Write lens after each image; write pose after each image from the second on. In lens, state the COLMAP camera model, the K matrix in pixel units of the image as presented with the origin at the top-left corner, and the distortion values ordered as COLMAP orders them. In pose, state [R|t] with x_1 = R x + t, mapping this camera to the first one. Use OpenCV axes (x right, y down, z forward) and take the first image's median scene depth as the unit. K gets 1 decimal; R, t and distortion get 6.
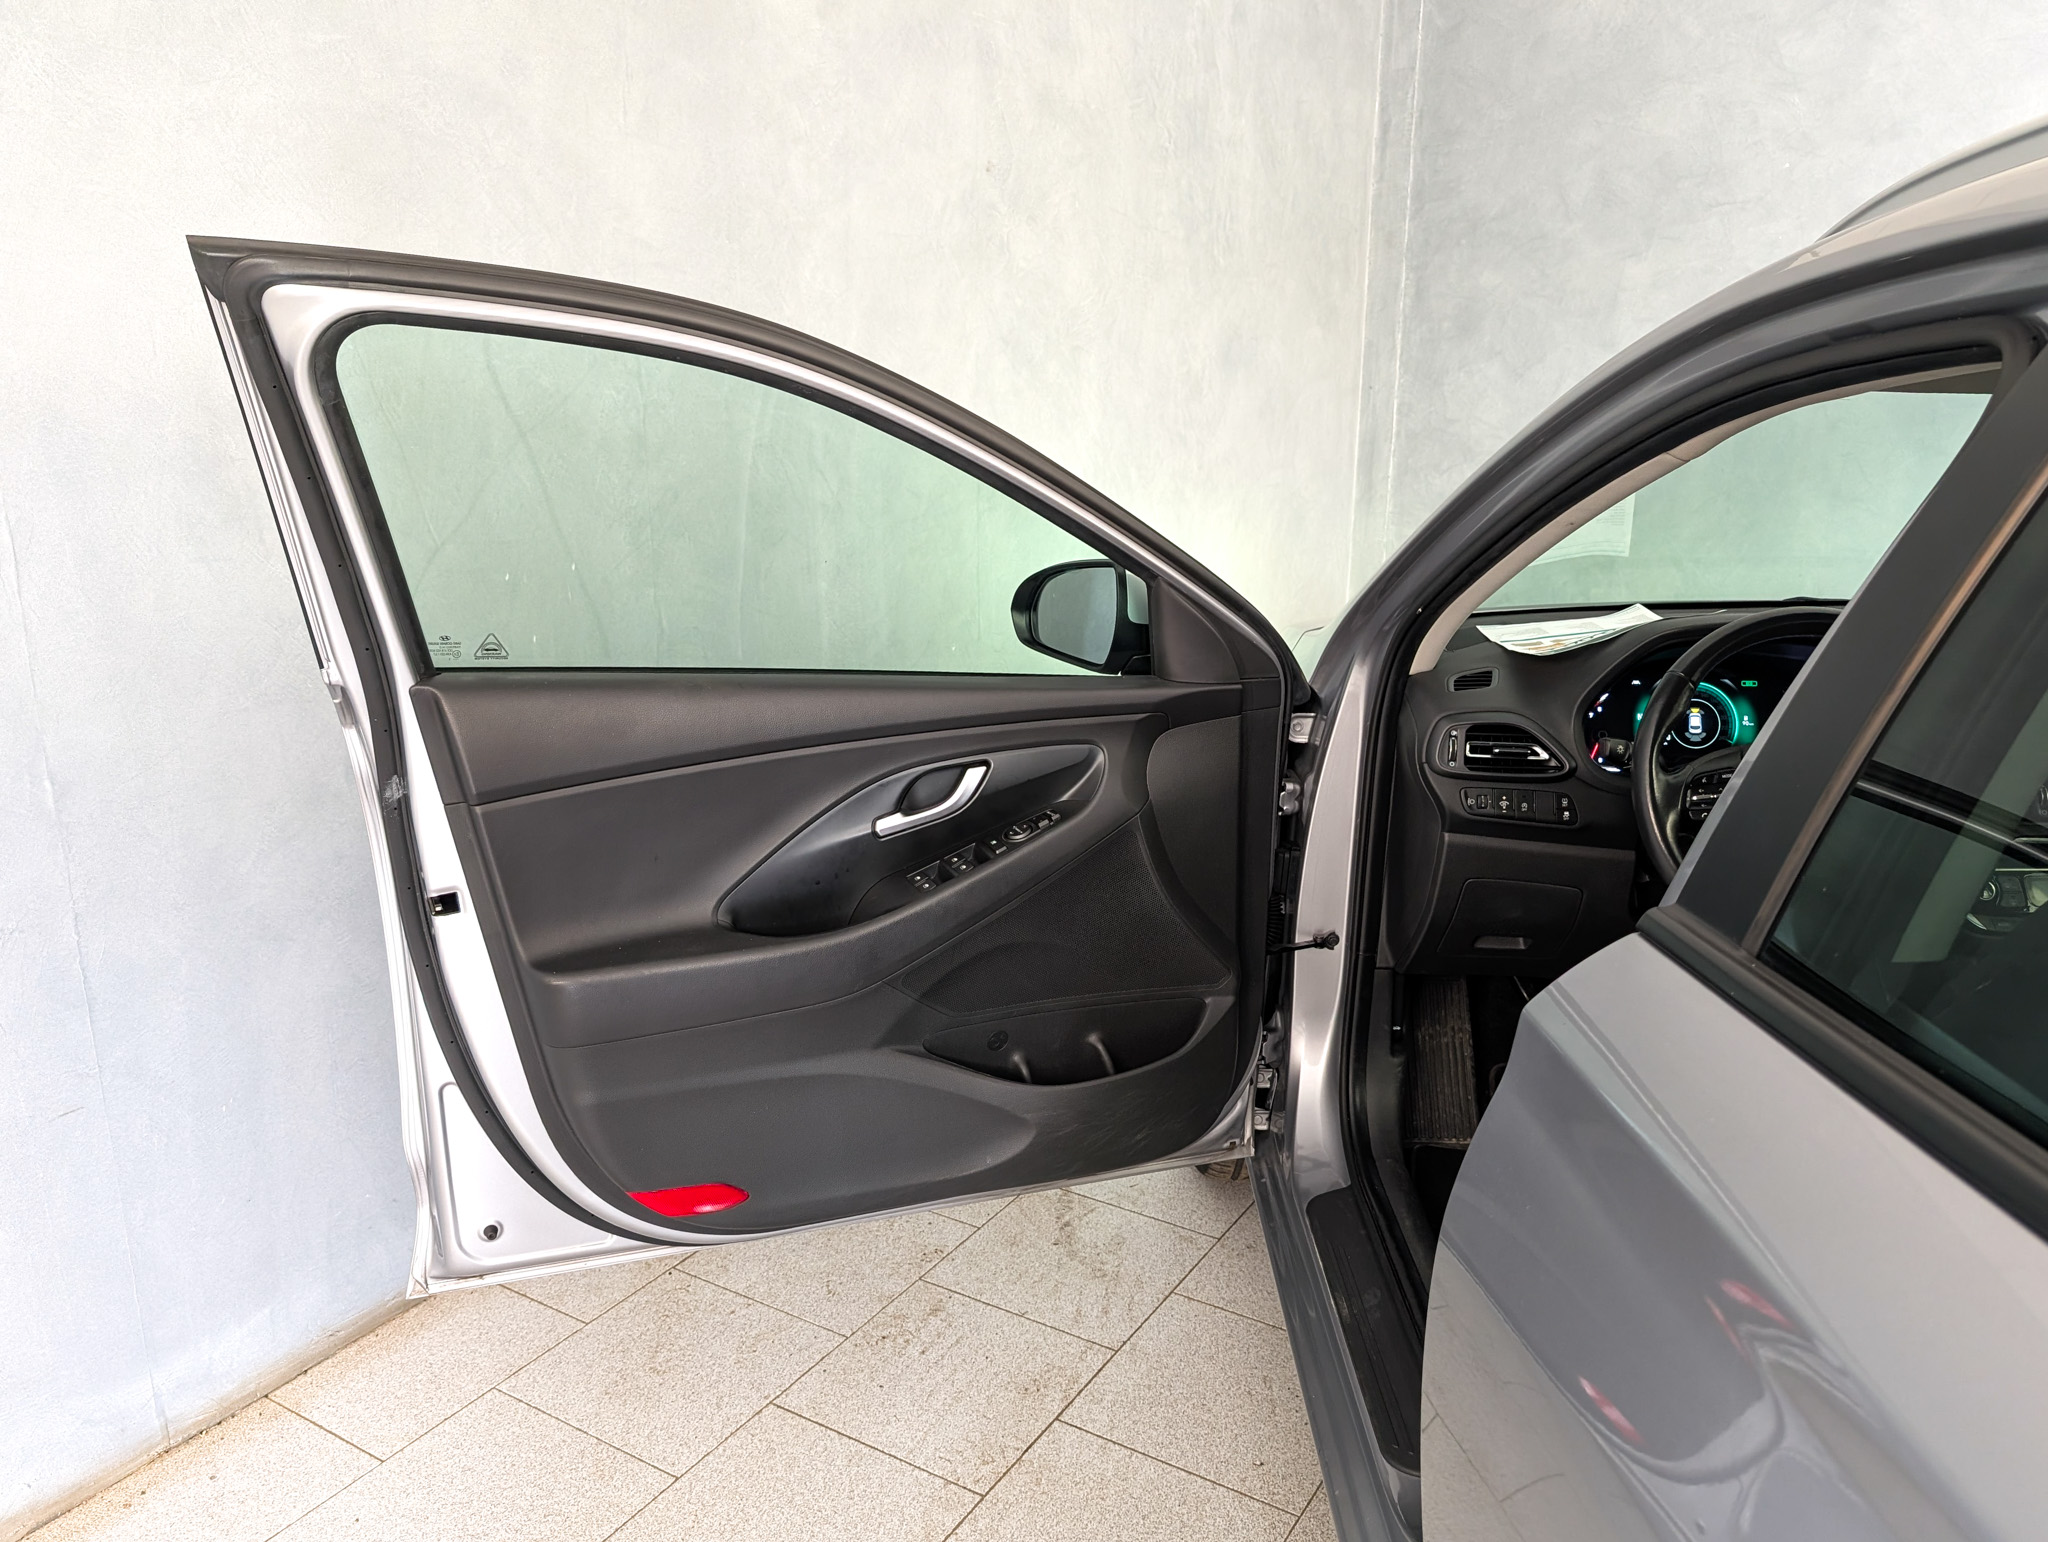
lens RADIAL K [[1545.4, 0, 1009.9], [0, 1545.4, 772.5], [0, 0, 1]] dist [0.030858, -0.023258]
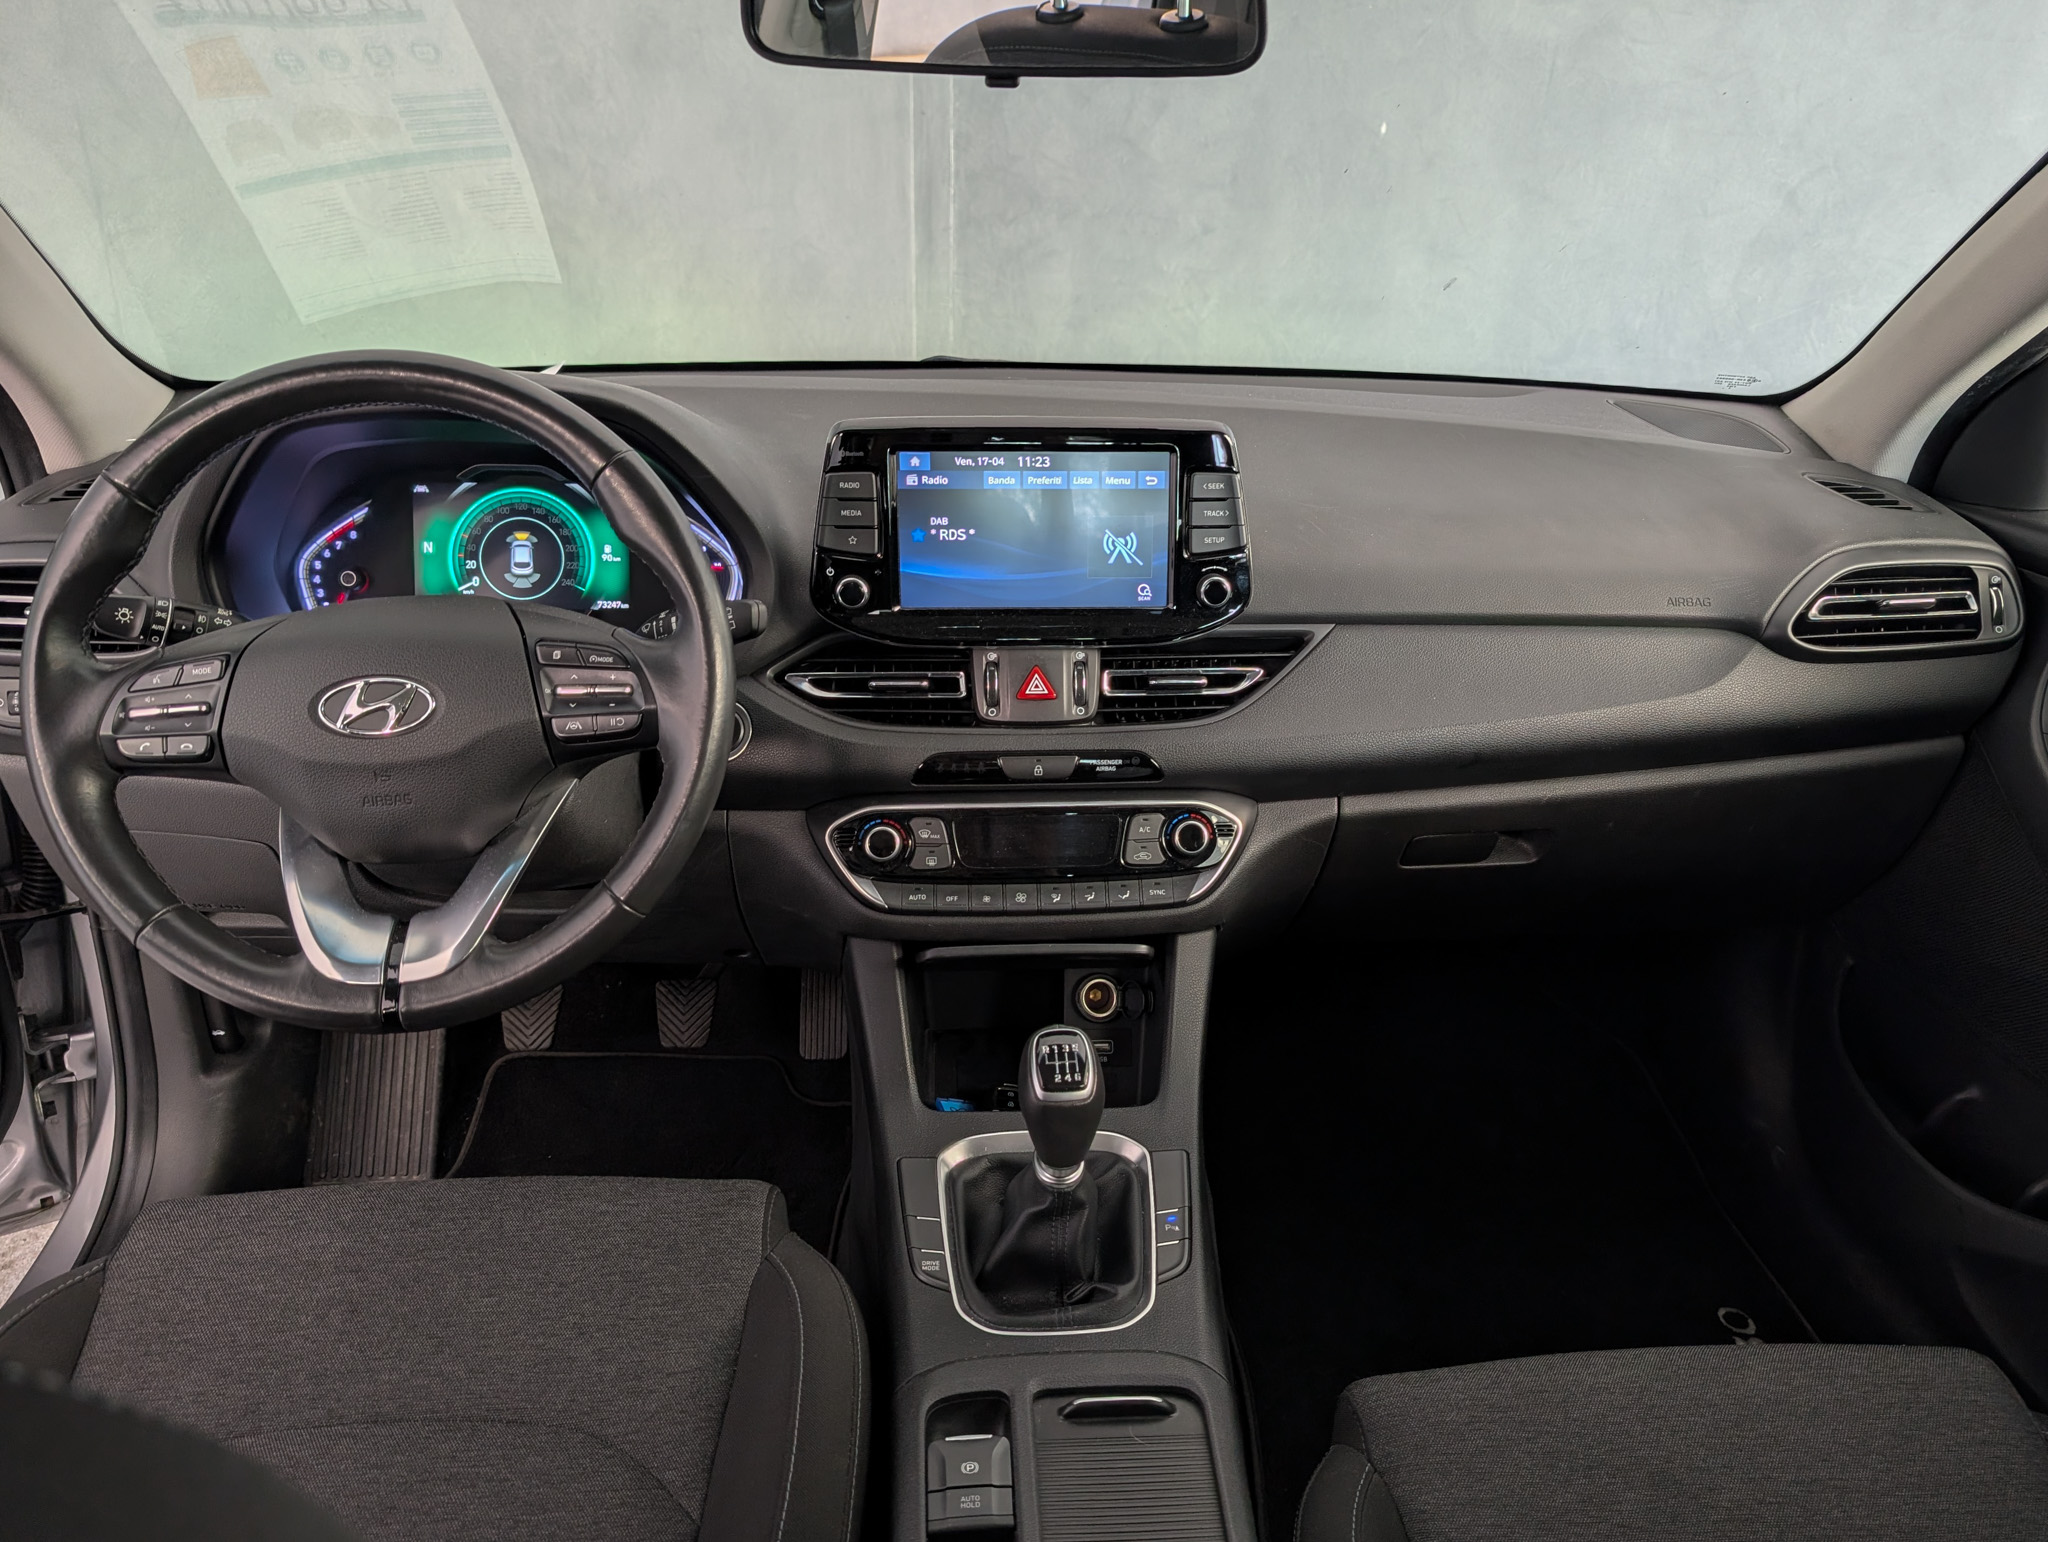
lens RADIAL K [[1545.4, 0, 1083.3], [0, 1545.4, 786.0], [0, 0, 1]] dist [0.030858, -0.023258]
pose [[0.994373, -0.020954, 0.103841, 0.592442], [0.006604, 0.990596, 0.136658, -0.024929], [-0.105728, -0.135204, 0.985161, 0.370789]]
